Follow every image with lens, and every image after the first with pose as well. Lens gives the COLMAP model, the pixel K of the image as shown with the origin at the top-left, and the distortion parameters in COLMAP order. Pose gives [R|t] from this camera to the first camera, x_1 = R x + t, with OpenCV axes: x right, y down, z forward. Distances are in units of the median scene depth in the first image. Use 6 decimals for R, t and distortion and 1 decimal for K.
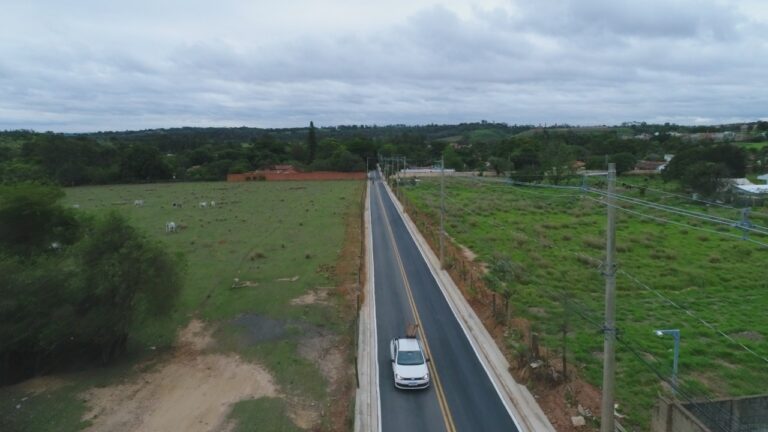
lens RADIAL K [[520.5, 0, 384.0], [0, 520.5, 216.0], [0, 0, 1]] dist [-0.000367, -0.000407]
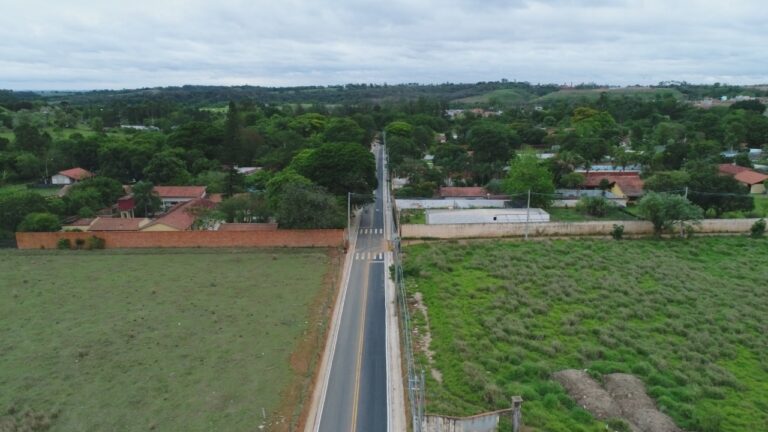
lens RADIAL K [[504.2, 0, 384.0], [0, 504.2, 216.0], [0, 0, 1]] dist [-0.004226, 0.000341]
pose [[0.999748, 0.006715, -0.021432, 0.002283], [-0.004816, 0.996155, 0.087476, -0.052483], [0.021937, -0.087351, 0.995936, 0.240241]]
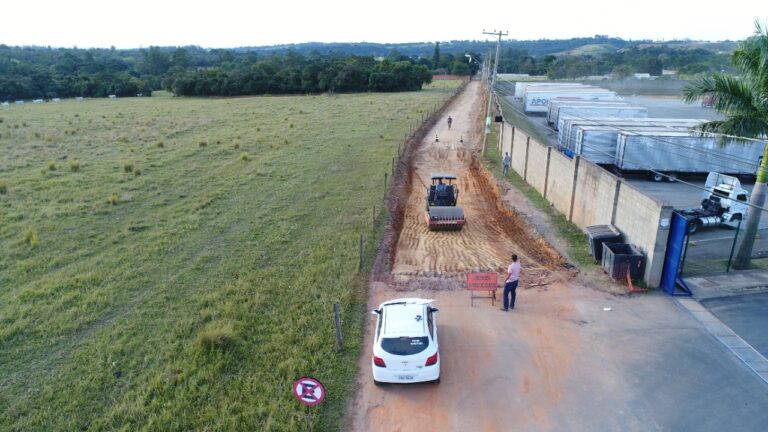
lens RADIAL K [[516.6, 0, 384.0], [0, 516.6, 216.0], [0, 0, 1]] dist [-0.001840, 0.000764]
pose [[0.978381, 0.063965, -0.196672, 0.019817], [-0.032447, 0.986667, 0.159483, 0.040328], [0.204251, -0.149654, 0.967412, -0.266094]]
